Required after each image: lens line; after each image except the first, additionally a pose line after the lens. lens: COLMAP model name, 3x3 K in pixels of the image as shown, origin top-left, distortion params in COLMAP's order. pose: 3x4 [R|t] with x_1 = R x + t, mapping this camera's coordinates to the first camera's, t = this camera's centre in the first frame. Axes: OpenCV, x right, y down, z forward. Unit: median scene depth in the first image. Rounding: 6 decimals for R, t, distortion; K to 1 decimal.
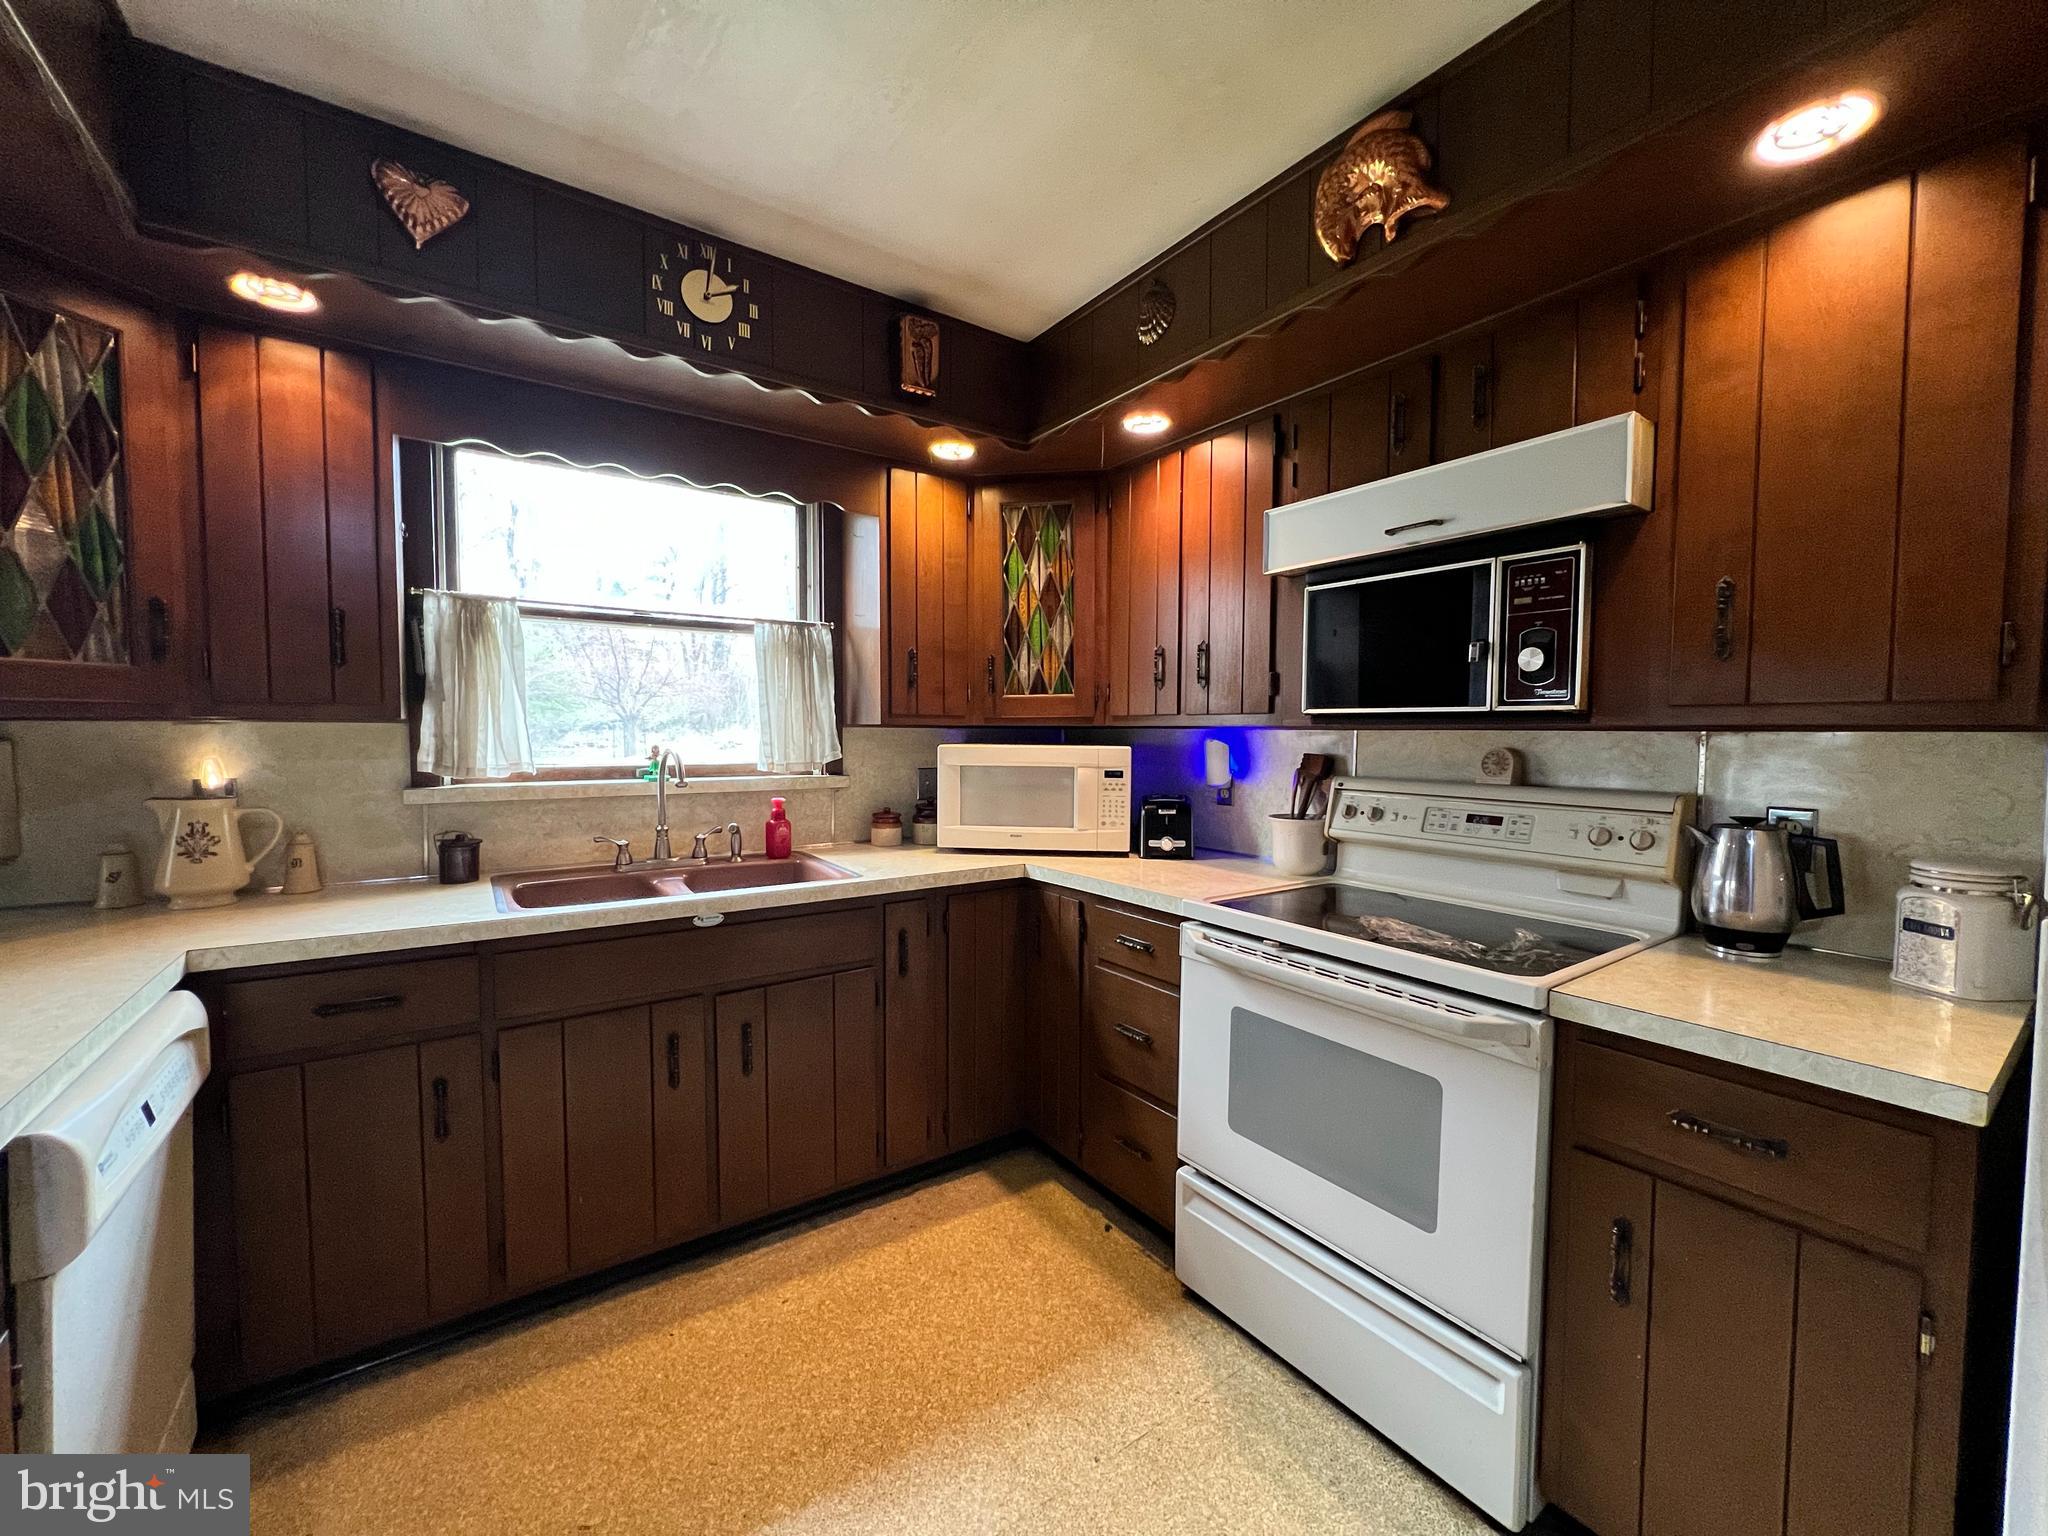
lens RADIAL K [[818.3, 0, 1025.6], [0, 818.3, 770.4], [0, 0, 1]] dist [-0.003341, 0.000482]
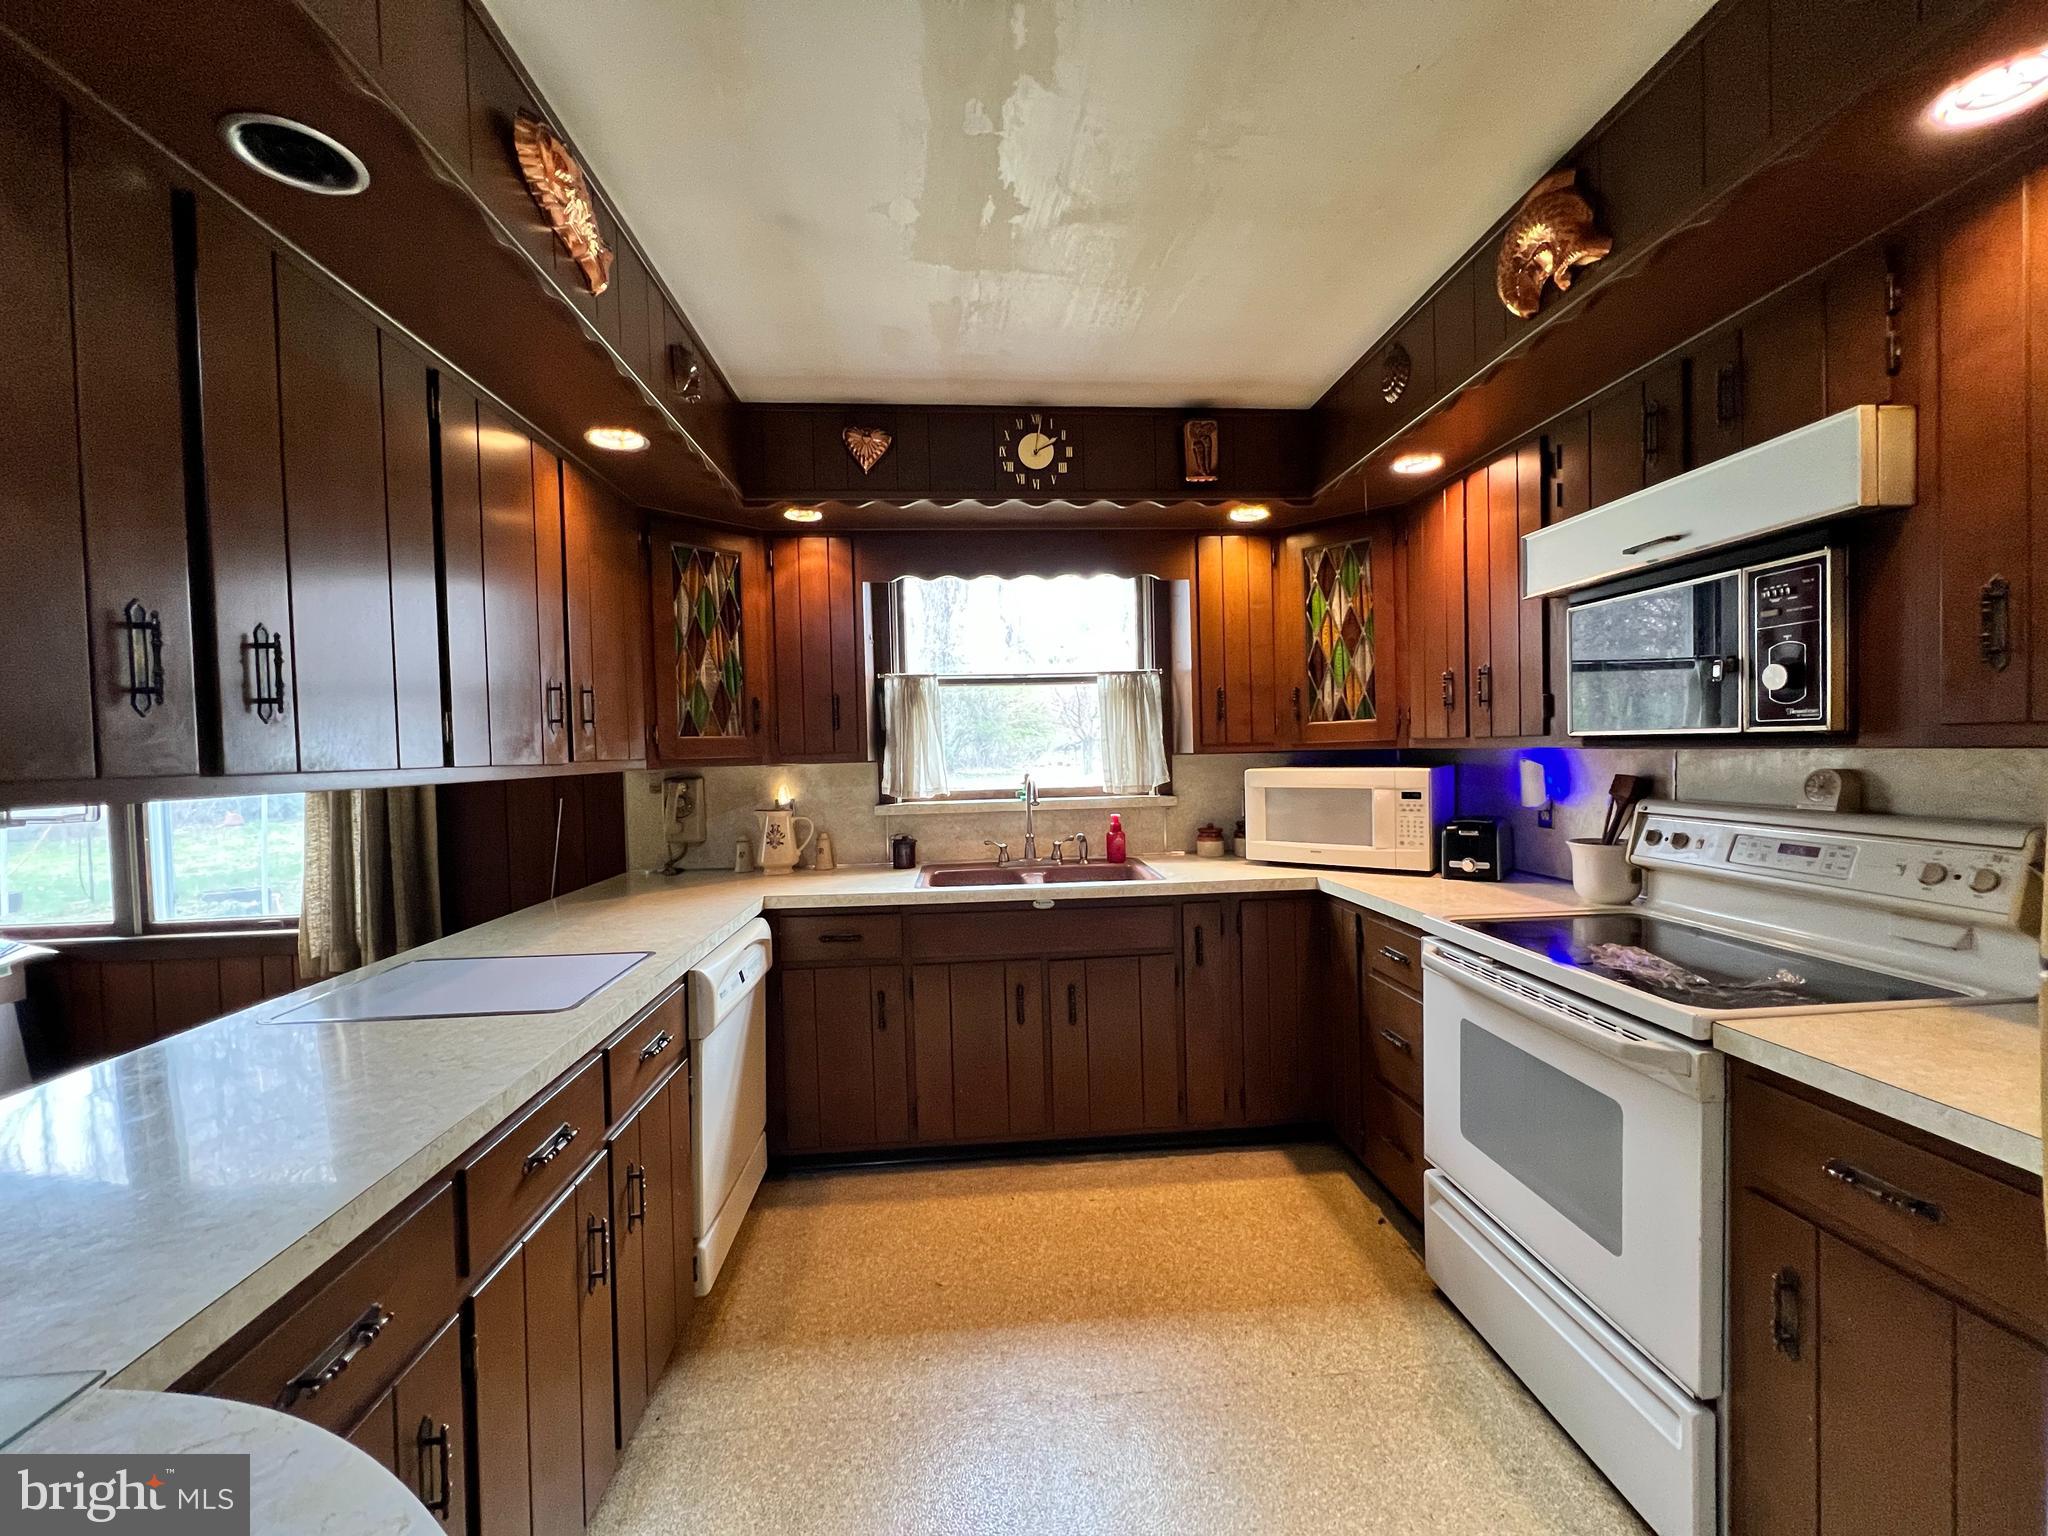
lens RADIAL K [[818.3, 0, 1023.6], [0, 818.3, 768.5], [0, 0, 1]] dist [-0.003341, 0.000482]
pose [[0.856959, -0.015207, -0.515160, 0.316742], [0.005279, 0.999771, -0.020732, -0.015067], [0.515357, 0.015047, 0.856843, -0.201487]]
